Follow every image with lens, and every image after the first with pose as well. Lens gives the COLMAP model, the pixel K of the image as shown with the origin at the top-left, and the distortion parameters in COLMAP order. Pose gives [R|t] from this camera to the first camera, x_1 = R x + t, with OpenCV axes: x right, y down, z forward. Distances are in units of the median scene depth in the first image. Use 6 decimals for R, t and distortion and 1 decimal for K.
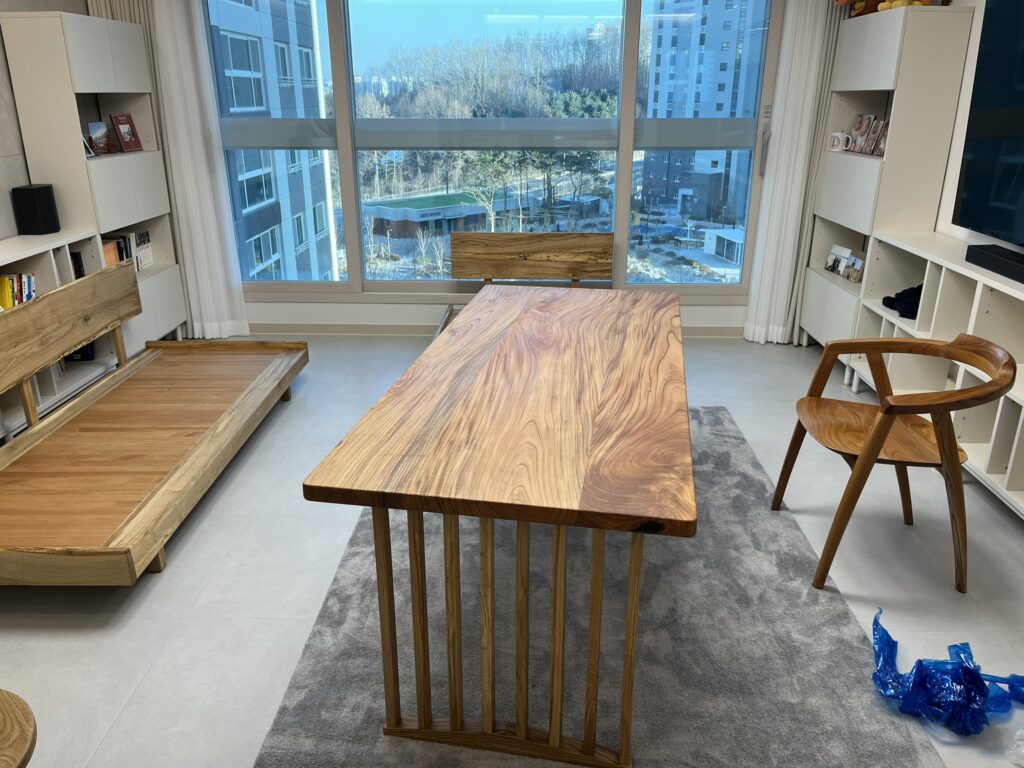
lens RADIAL K [[774.0, 0, 509.5], [0, 774.0, 382.5], [0, 0, 1]] dist [0.056014, -0.065279]
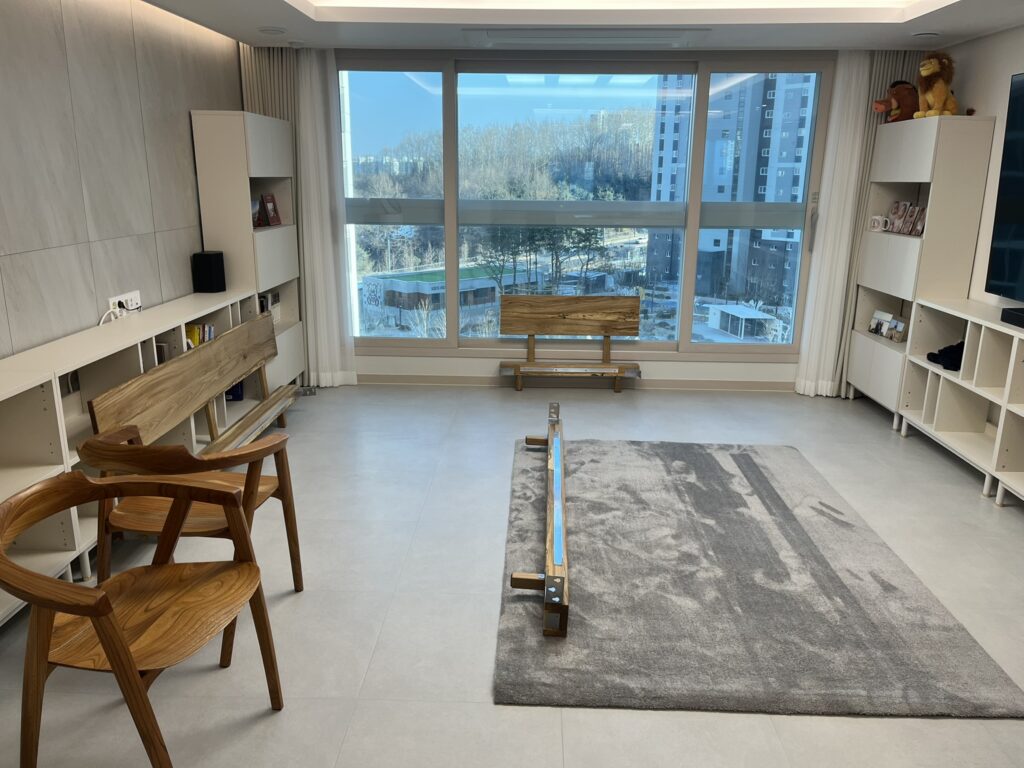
lens RADIAL K [[772.8, 0, 513.0], [0, 772.8, 377.8], [0, 0, 1]] dist [0.072267, -0.095967]
pose [[0.999932, 0.011600, 0.001386, -0.120784], [-0.011408, 0.995091, -0.098301, 0.041835], [-0.002519, 0.098279, 0.995156, -0.136373]]
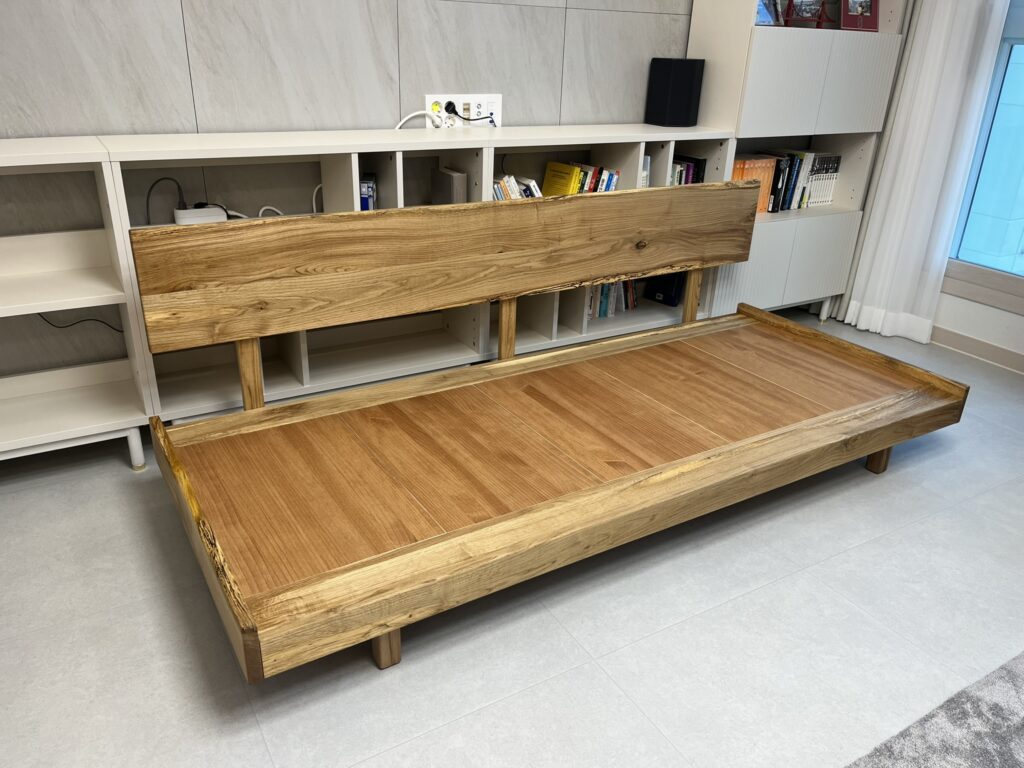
lens RADIAL K [[780.5, 0, 520.3], [0, 780.5, 381.4], [0, 0, 1]] dist [0.038225, -0.004456]
pose [[0.540734, 0.360030, -0.760254, -0.014375], [-0.328815, 0.922337, 0.202916, -0.059597], [0.774266, 0.140259, 0.617122, 0.390671]]
